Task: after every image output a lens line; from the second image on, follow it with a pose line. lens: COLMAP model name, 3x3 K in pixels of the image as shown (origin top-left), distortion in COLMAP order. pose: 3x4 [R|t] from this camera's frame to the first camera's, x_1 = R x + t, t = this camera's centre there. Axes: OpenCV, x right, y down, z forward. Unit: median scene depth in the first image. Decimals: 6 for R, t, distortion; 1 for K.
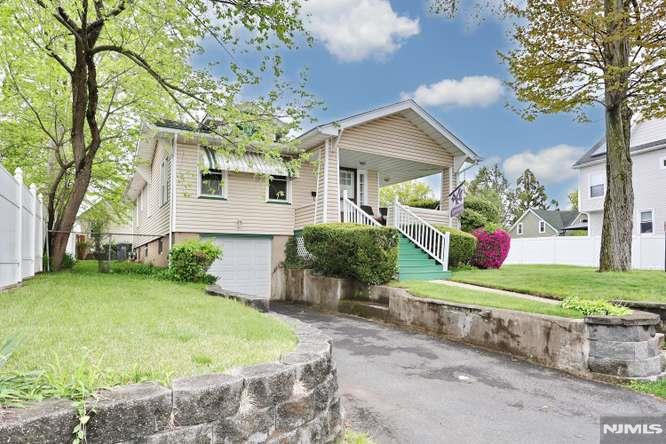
lens RADIAL K [[400.6, 0, 333.0], [0, 400.6, 222.0], [0, 0, 1]] dist [-0.001027, 0.000836]
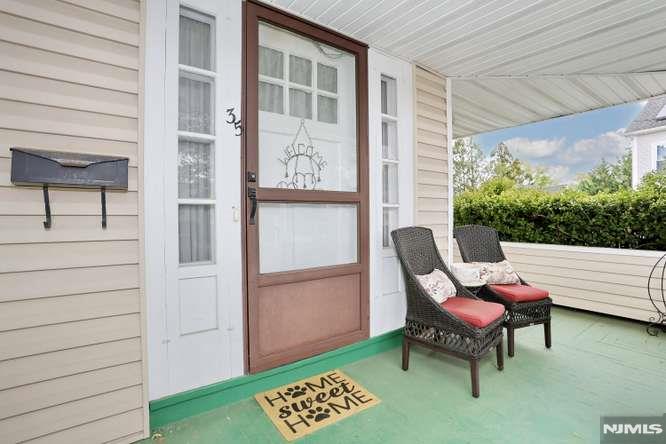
lens RADIAL K [[325.0, 0, 329.8], [0, 325.0, 219.9], [0, 0, 1]] dist [-0.037761, 0.000642]
pose [[0.995986, 0.000863, 0.089500, 0.035115], [-0.009988, 0.994780, 0.101554, -0.081697], [-0.088945, -0.102040, 0.990796, 1.111162]]
